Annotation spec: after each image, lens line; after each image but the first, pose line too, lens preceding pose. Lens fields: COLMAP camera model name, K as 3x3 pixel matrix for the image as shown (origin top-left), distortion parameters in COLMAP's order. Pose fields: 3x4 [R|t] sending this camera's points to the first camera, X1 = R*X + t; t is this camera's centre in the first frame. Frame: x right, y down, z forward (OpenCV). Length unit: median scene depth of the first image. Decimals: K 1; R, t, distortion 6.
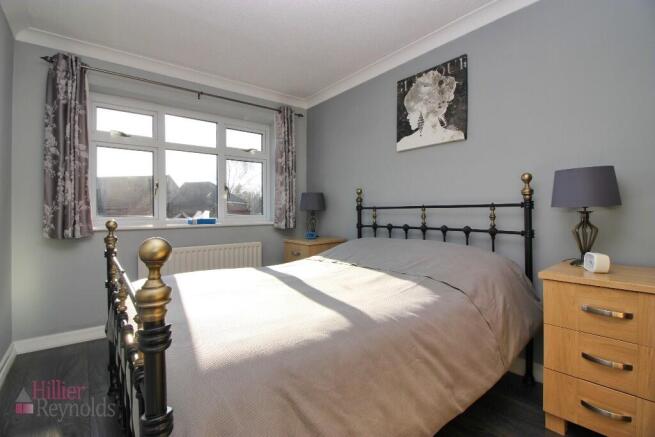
lens RADIAL K [[306.1, 0, 325.9], [0, 306.1, 211.4], [0, 0, 1]] dist [0.012961, -0.019550]
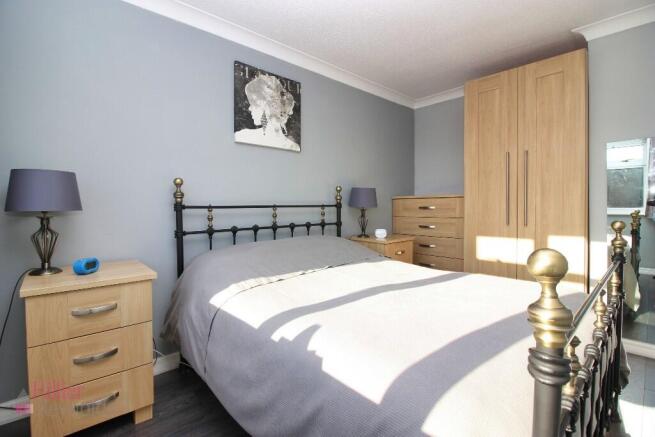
lens RADIAL K [[306.1, 0, 325.9], [0, 306.1, 211.4], [0, 0, 1]] dist [0.012961, -0.019550]
pose [[-0.066068, 0.002558, 0.997812, -0.701547], [0.018476, 0.999828, -0.001340, 0.006727], [-0.997644, 0.018347, -0.066104, 0.885628]]
